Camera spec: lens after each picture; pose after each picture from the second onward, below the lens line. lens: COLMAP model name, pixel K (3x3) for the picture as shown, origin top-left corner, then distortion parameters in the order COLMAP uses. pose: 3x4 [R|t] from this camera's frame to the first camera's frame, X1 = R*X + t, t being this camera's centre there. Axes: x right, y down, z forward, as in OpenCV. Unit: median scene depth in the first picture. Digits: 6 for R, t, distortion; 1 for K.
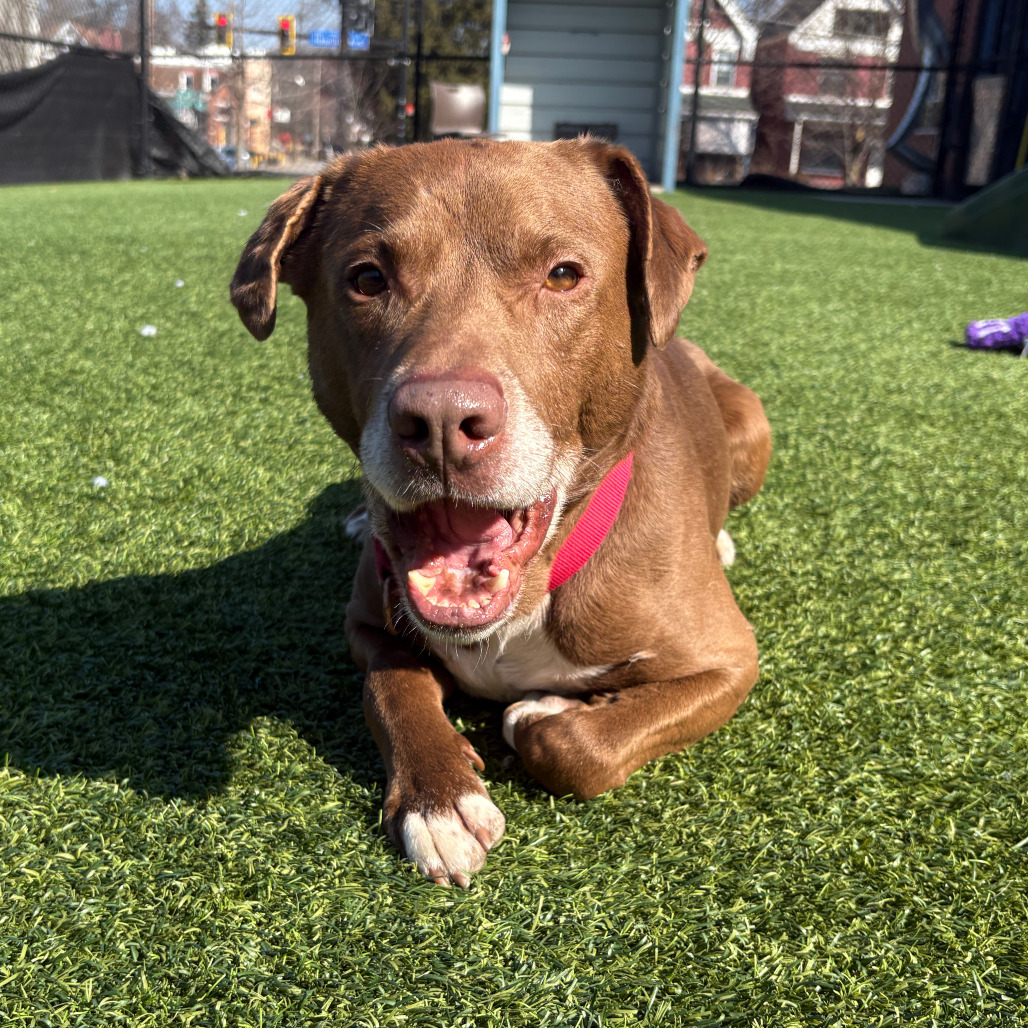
lens RADIAL K [[1288.2, 0, 450.1], [0, 1288.2, 566.1], [0, 0, 1]] dist [0.096331, -0.350008]
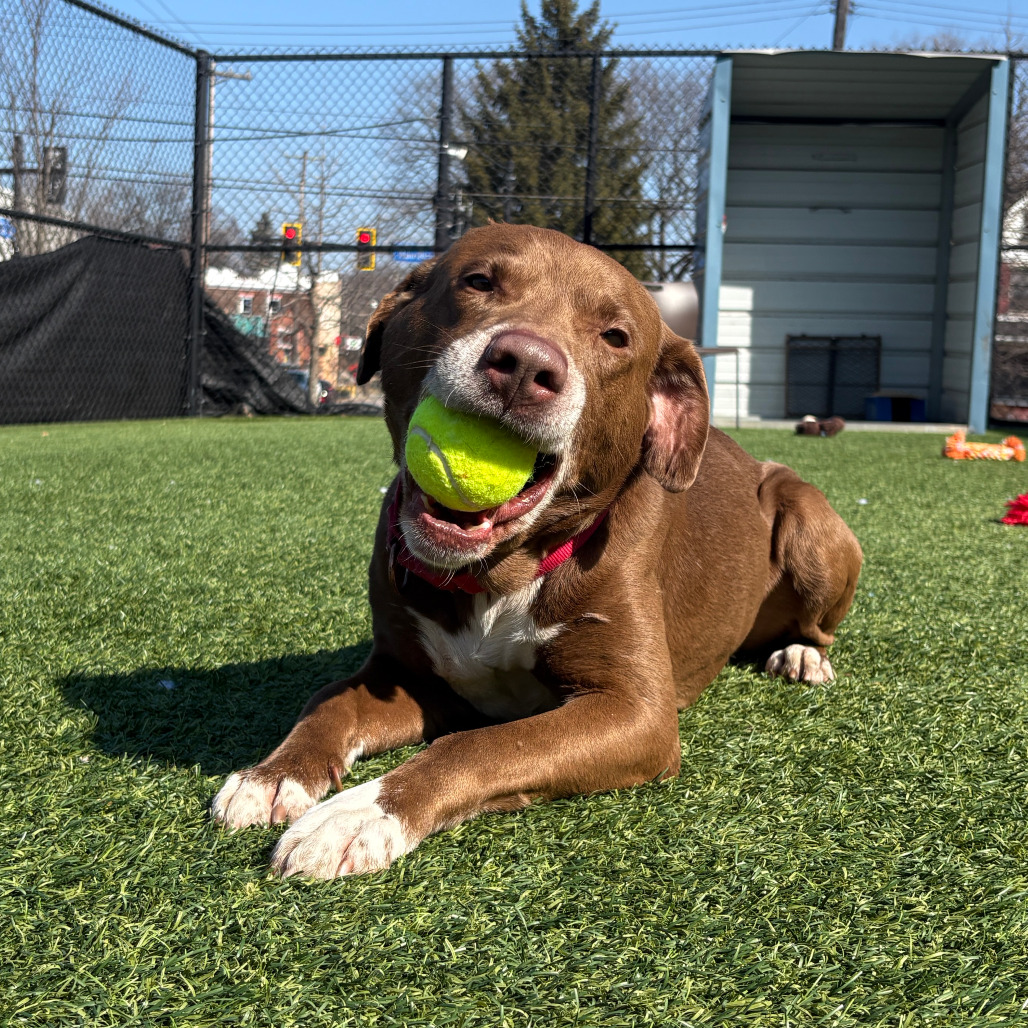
lens RADIAL K [[1411.6, 0, 447.3], [0, 1411.6, 518.1], [0, 0, 1]] dist [0.106255, -0.356192]
pose [[0.998997, -0.000862, -0.044772, -0.806096], [-0.008721, 0.976924, -0.213408, -1.060732], [0.043923, 0.213584, 0.975937, 3.464460]]
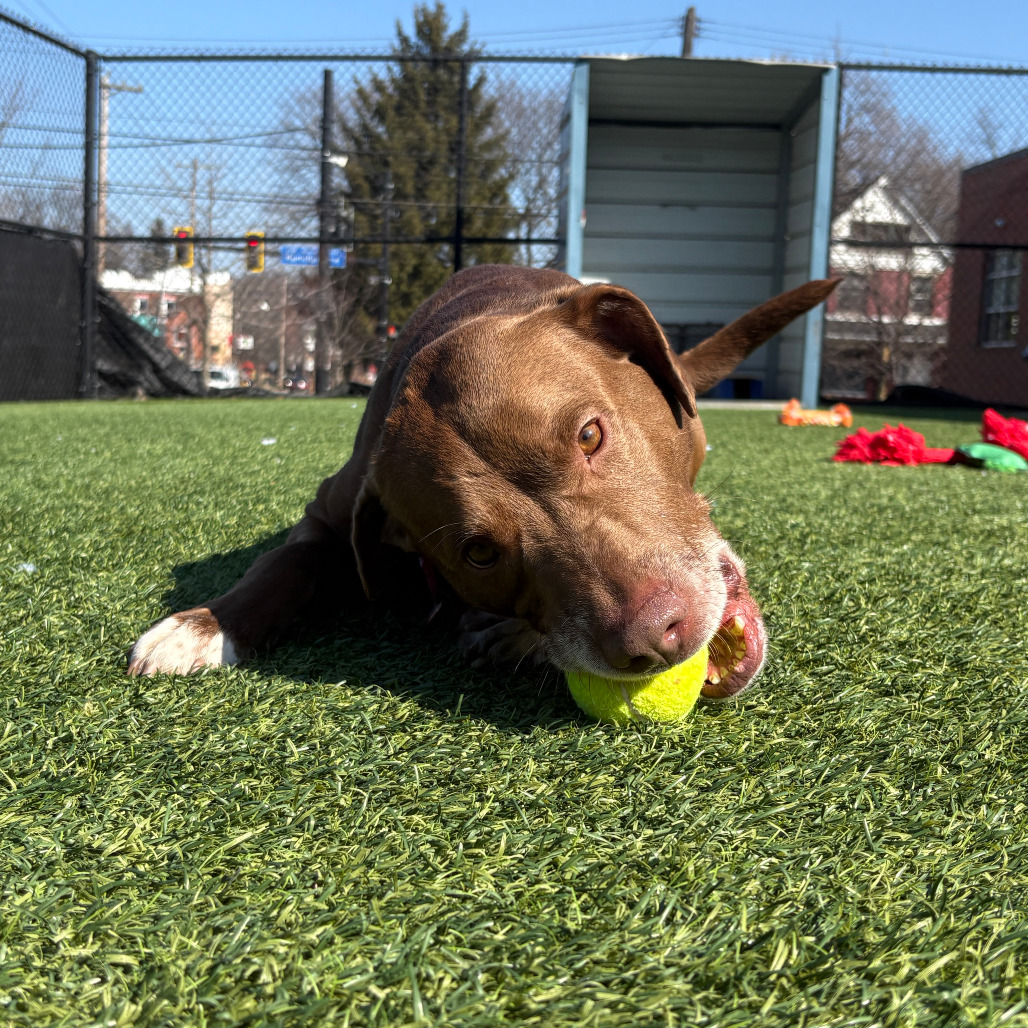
lens RADIAL K [[1288.2, 0, 450.1], [0, 1288.2, 566.1], [0, 0, 1]] dist [0.096331, -0.350008]
pose [[0.999010, -0.015271, 0.041772, -0.780343], [0.022144, 0.985301, -0.169388, -0.965872], [-0.038571, 0.170145, 0.984664, 3.582747]]
